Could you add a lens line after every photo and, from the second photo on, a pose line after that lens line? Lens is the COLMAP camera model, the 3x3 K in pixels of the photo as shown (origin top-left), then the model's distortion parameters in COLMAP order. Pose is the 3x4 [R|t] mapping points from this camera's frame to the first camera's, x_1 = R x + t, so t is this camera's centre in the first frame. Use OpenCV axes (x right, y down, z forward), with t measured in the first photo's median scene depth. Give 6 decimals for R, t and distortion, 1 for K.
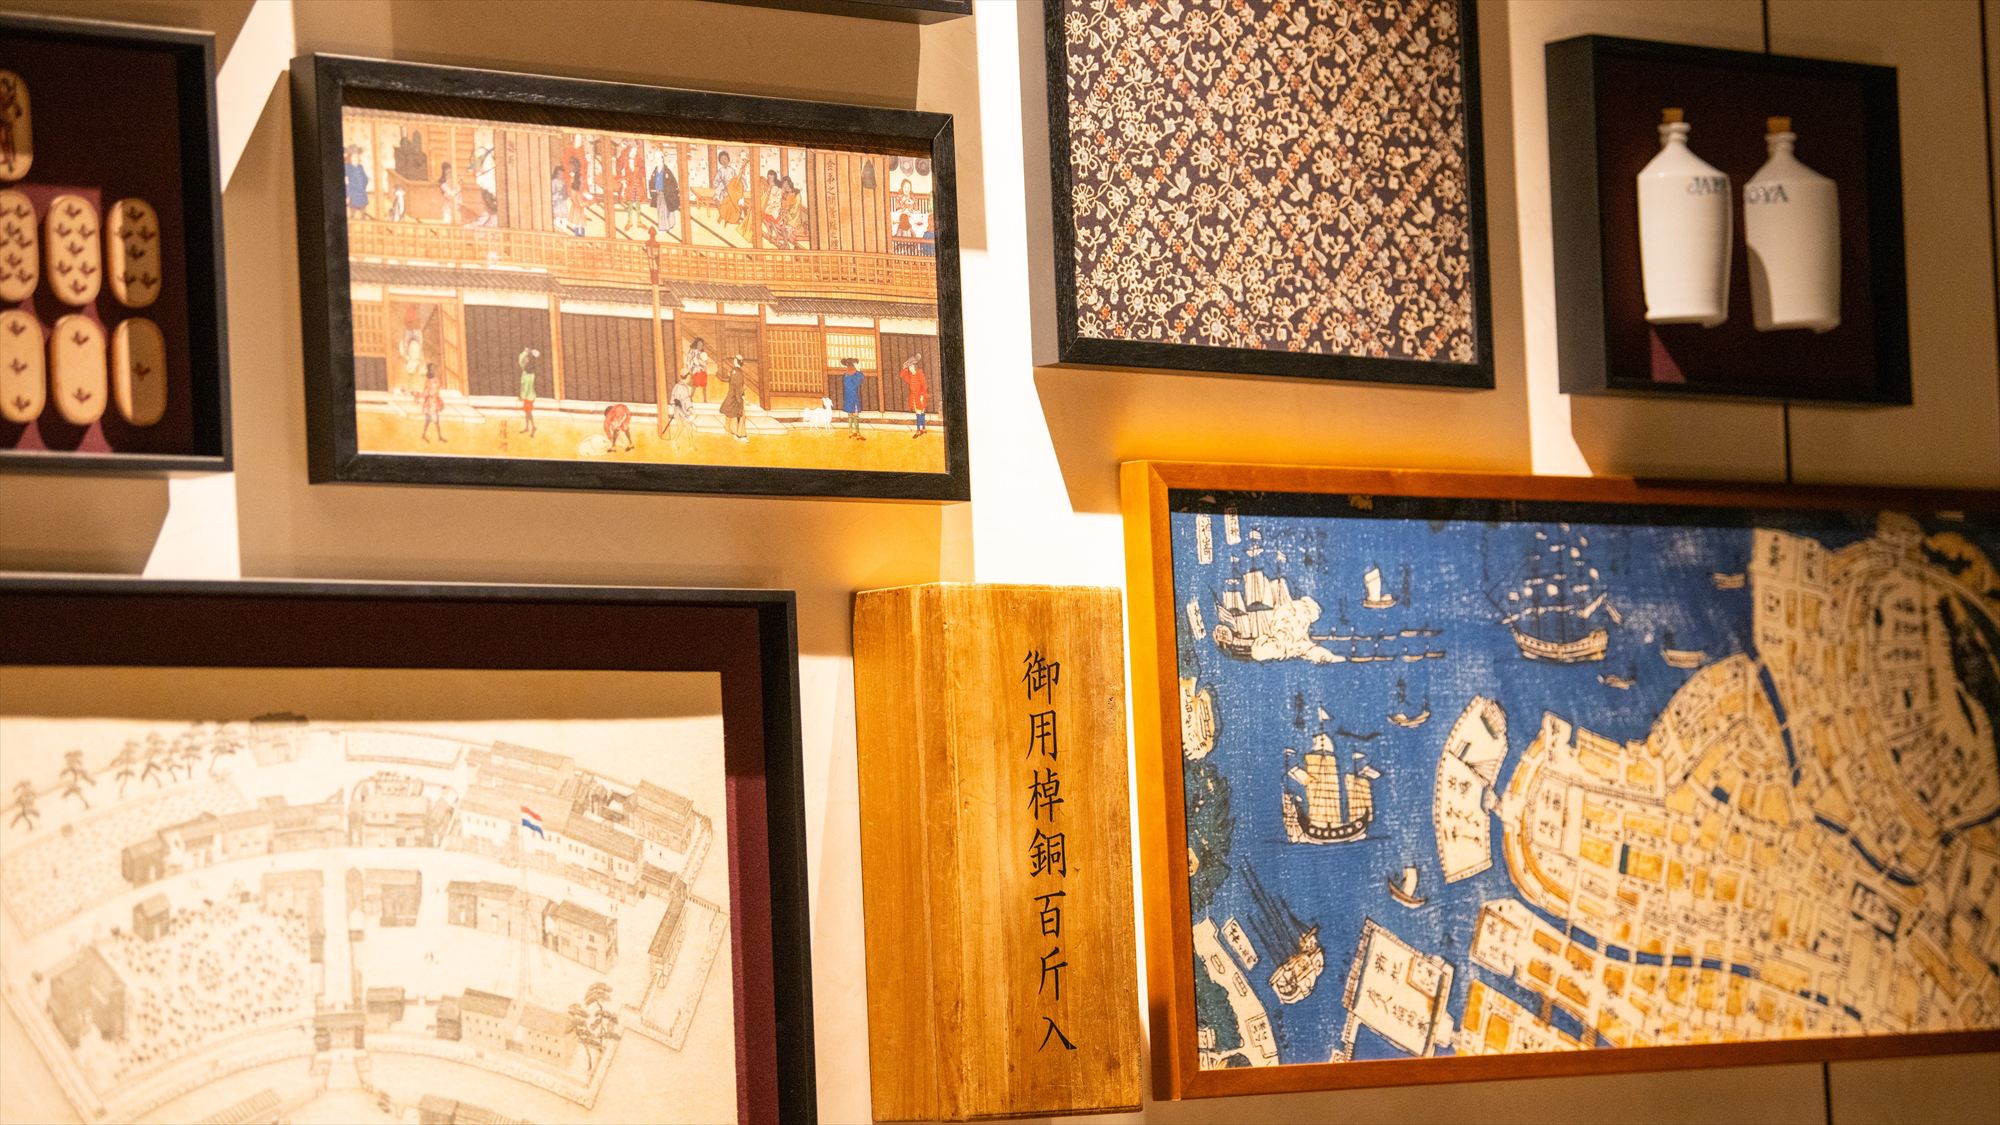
lens RADIAL K [[6385.9, 0, 1000.5], [0, 6385.9, 567.2], [0, 0, 1]] dist [0.536249, 0.000000]
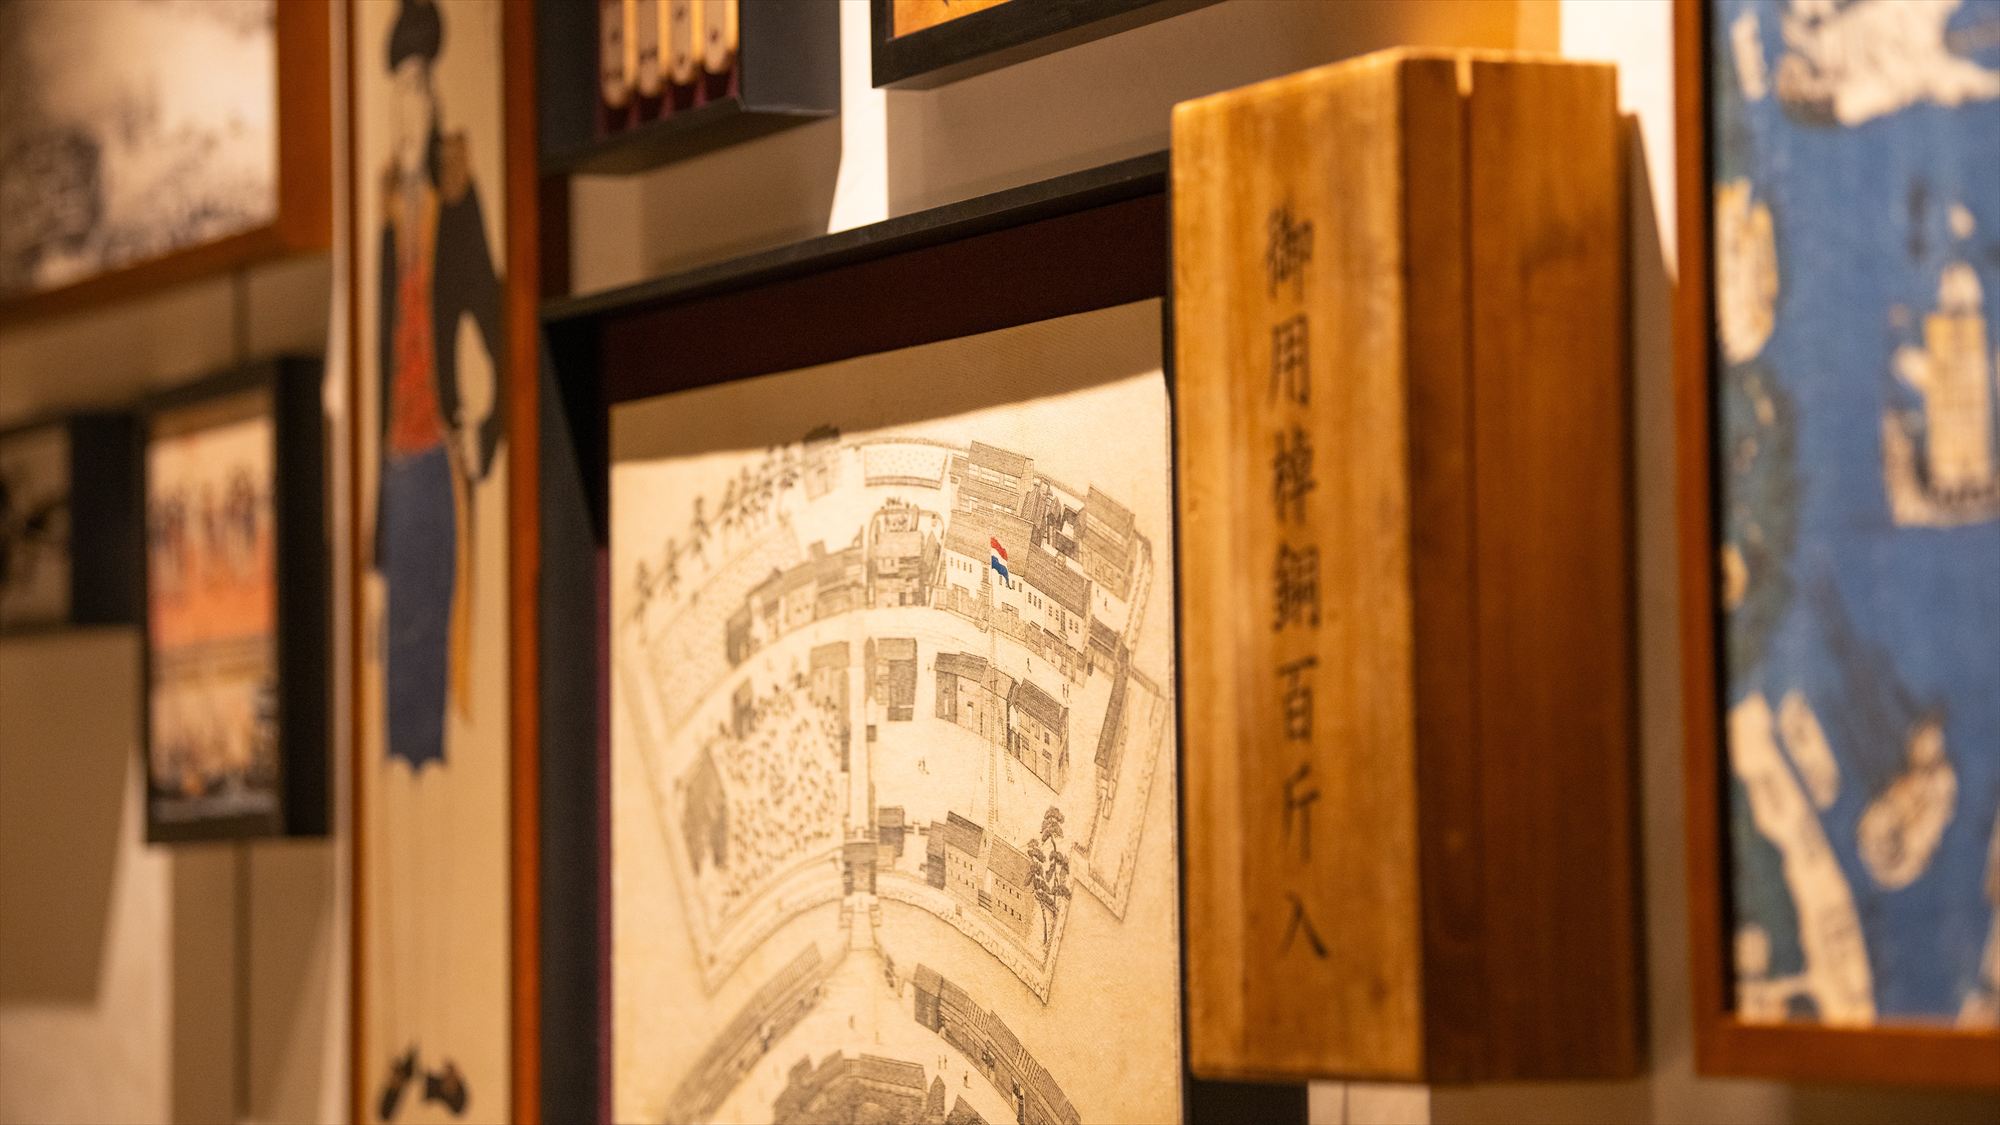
lens RADIAL K [[6849.0, 0, 999.4], [0, 6849.0, 550.7], [0, 0, 1]] dist [0.704113, 0.000000]
pose [[-0.372353, 0.005287, -0.928076, 0.571276], [0.095085, 0.994939, -0.032482, 0.060816], [0.923207, -0.100341, -0.370971, 1.247590]]
